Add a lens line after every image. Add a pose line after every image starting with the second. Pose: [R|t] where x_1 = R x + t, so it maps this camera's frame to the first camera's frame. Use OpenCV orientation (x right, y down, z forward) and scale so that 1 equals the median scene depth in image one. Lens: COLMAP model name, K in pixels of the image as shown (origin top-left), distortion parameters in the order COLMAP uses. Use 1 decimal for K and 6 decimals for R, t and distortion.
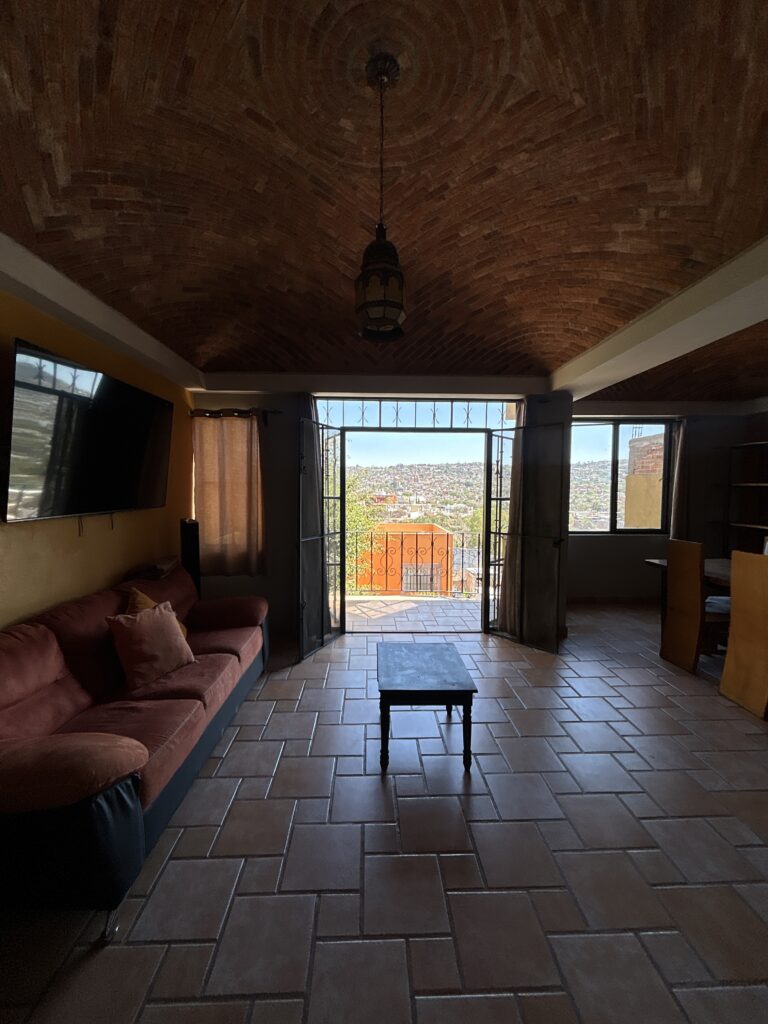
lens RADIAL K [[411.3, 0, 382.9], [0, 411.3, 512.9], [0, 0, 1]] dist [0.000907, -0.000122]
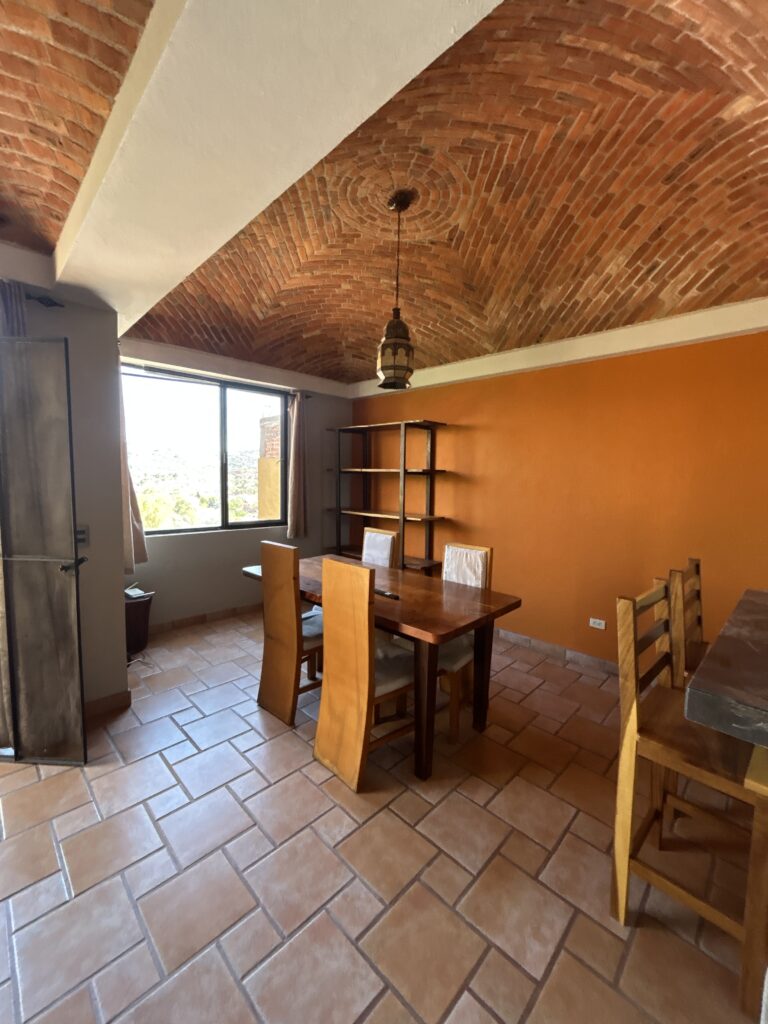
lens RADIAL K [[411.3, 0, 382.9], [0, 411.3, 512.9], [0, 0, 1]] dist [0.000907, -0.000122]
pose [[0.728491, -0.044015, 0.683639, 0.280054], [0.019729, 0.998868, 0.043287, -0.009402], [-0.684771, -0.018047, 0.728535, 0.260015]]
